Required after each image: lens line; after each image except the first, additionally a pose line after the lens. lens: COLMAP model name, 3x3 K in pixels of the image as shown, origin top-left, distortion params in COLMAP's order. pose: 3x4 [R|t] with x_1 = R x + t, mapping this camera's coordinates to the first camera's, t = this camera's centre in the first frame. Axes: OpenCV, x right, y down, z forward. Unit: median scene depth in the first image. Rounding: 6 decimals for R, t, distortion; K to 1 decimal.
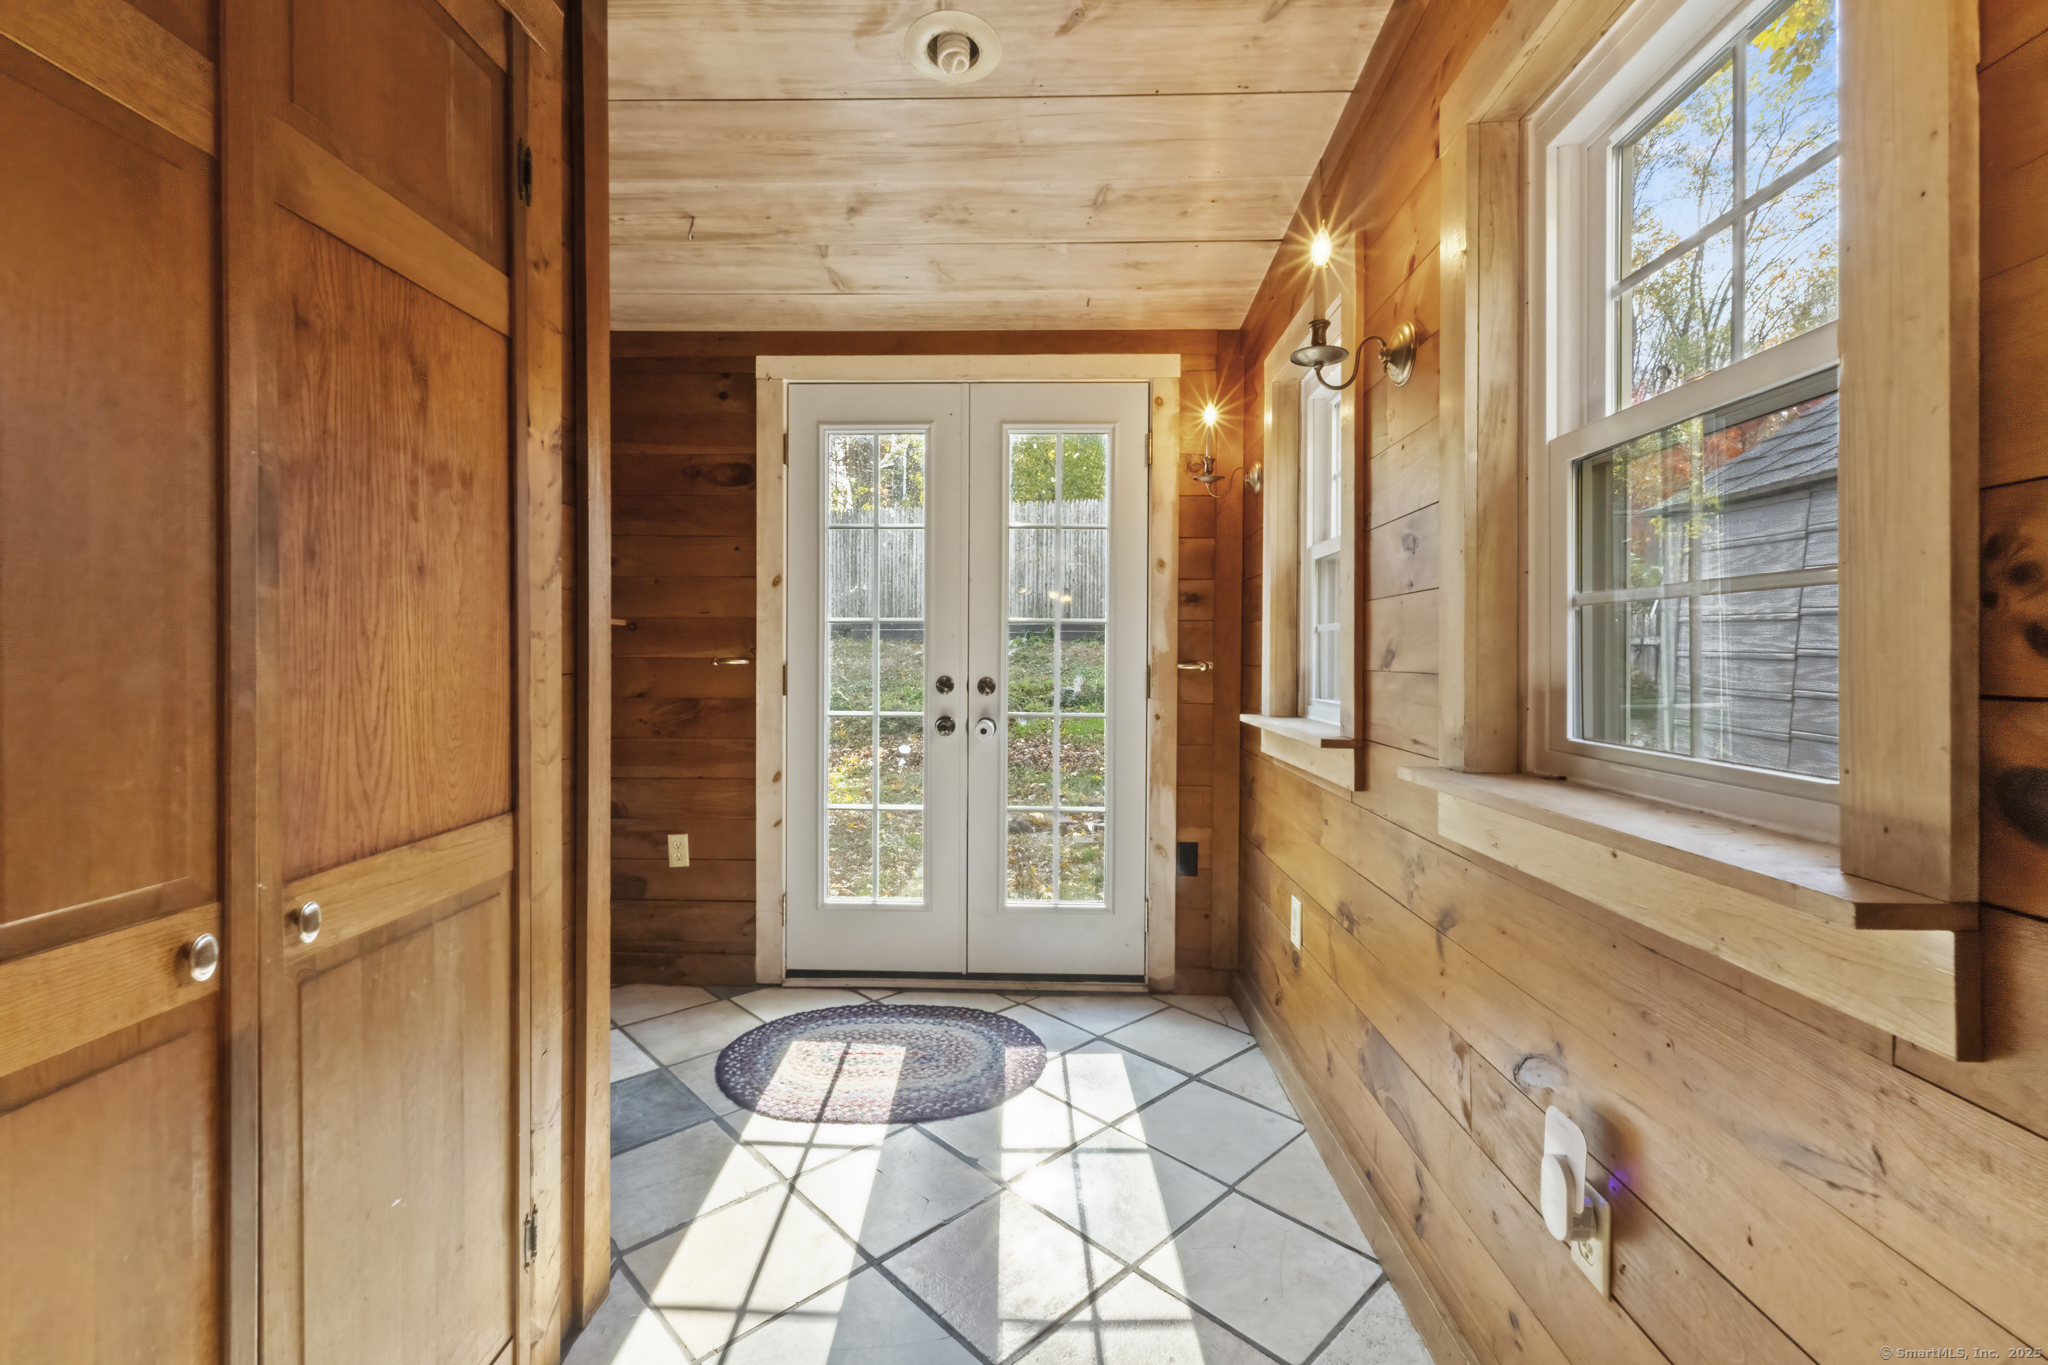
lens RADIAL K [[867.9, 0, 1023.7], [0, 867.9, 671.7], [0, 0, 1]] dist [0.009462, -0.000262]
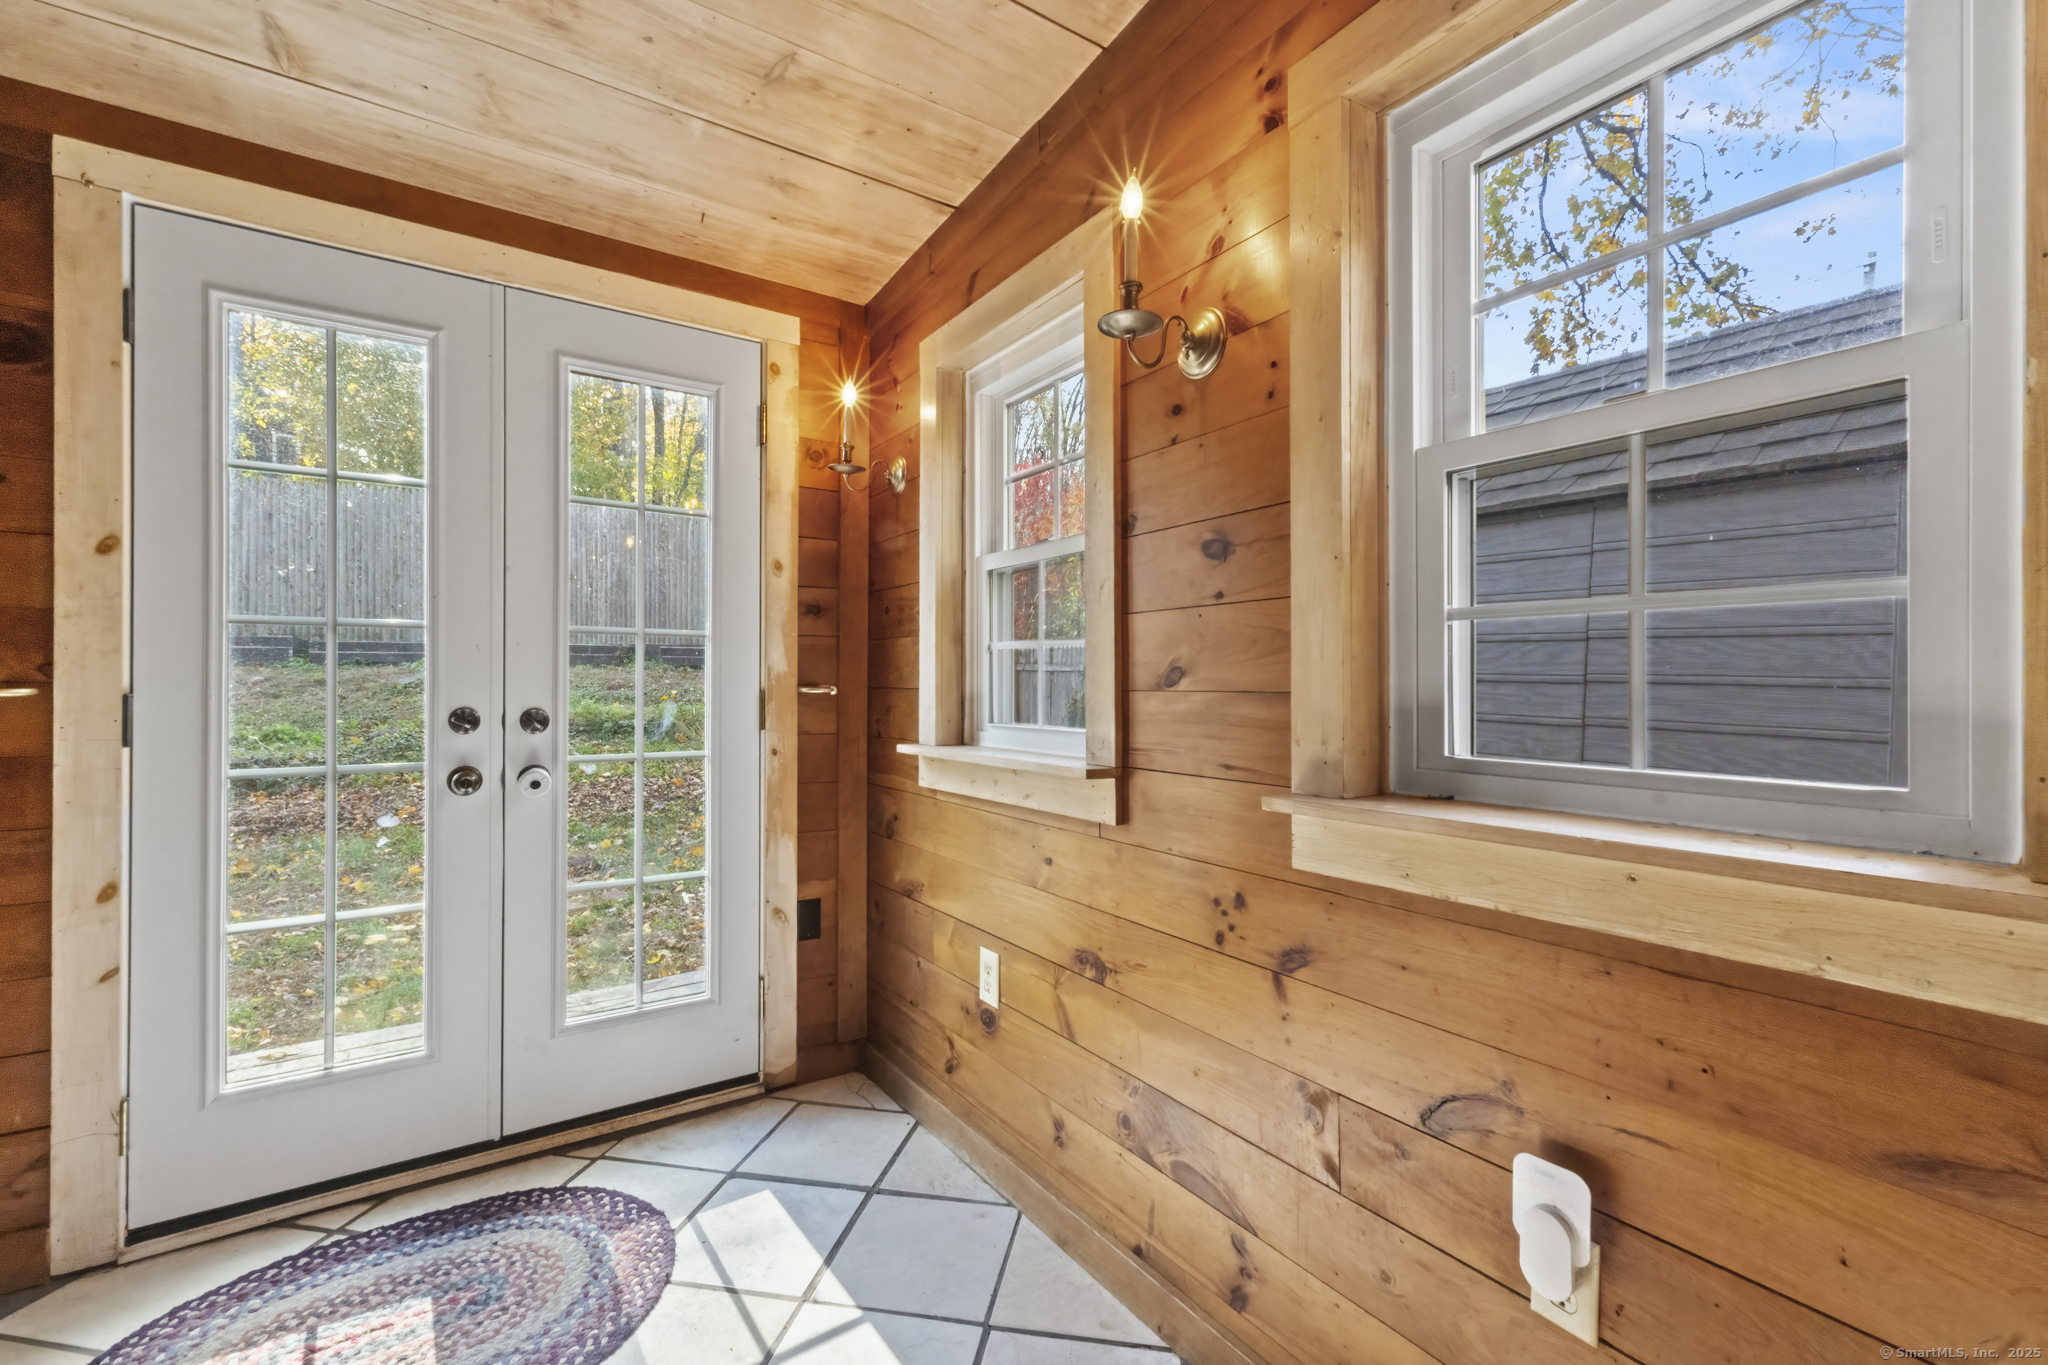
lens RADIAL K [[867.9, 0, 1020.2], [0, 867.9, 684.7], [0, 0, 1]] dist [0.009462, -0.000262]
pose [[0.815258, -0.004803, 0.579078, -0.145436], [0.013441, 0.999853, -0.010629, 0.000432], [-0.578942, 0.016449, 0.815203, 0.215311]]
